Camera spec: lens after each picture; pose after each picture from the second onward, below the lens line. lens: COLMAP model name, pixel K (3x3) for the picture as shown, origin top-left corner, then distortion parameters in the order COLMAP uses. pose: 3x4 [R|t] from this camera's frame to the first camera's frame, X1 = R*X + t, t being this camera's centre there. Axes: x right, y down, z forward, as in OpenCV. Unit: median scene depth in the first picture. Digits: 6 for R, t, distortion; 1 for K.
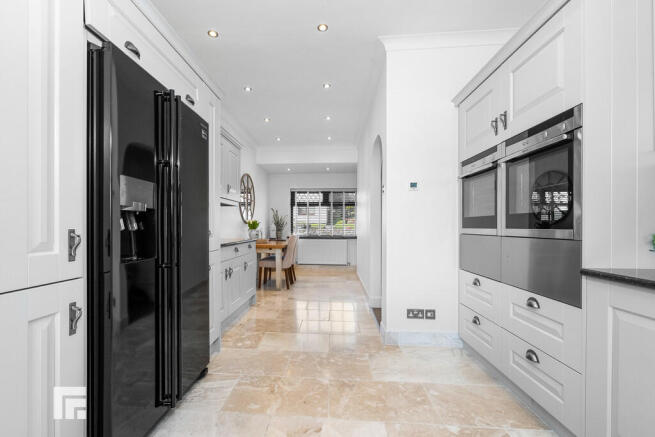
lens RADIAL K [[288.2, 0, 310.8], [0, 288.2, 228.1], [0, 0, 1]] dist [-0.000008, -0.000021]
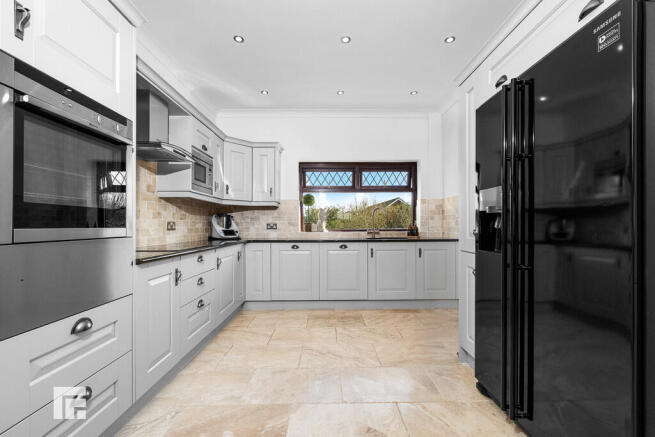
lens RADIAL K [[276.5, 0, 329.3], [0, 276.5, 222.8], [0, 0, 1]] dist [-0.000605, 0.000084]
pose [[-0.996228, -0.000911, -0.086764, 0.144257], [-0.000609, 0.999994, -0.003509, -0.007028], [0.086766, -0.003443, -0.996223, 1.395094]]
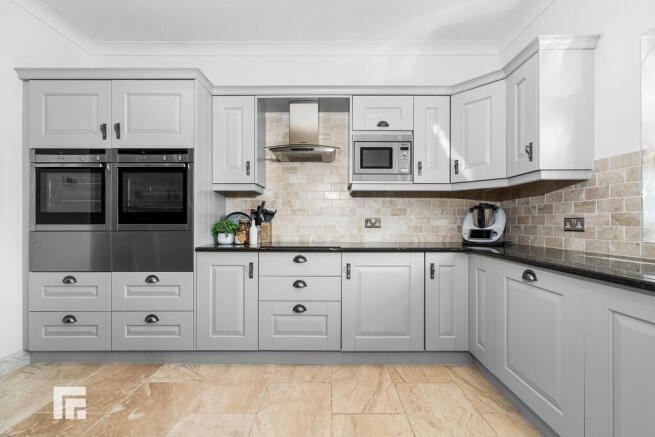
lens RADIAL K [[276.5, 0, 329.3], [0, 276.5, 222.8], [0, 0, 1]] dist [-0.000605, 0.000084]
pose [[-0.073029, -0.002192, 0.997327, -0.450242], [0.005461, 0.999982, 0.002598, -0.001476], [-0.997315, 0.005636, -0.073016, 0.208471]]
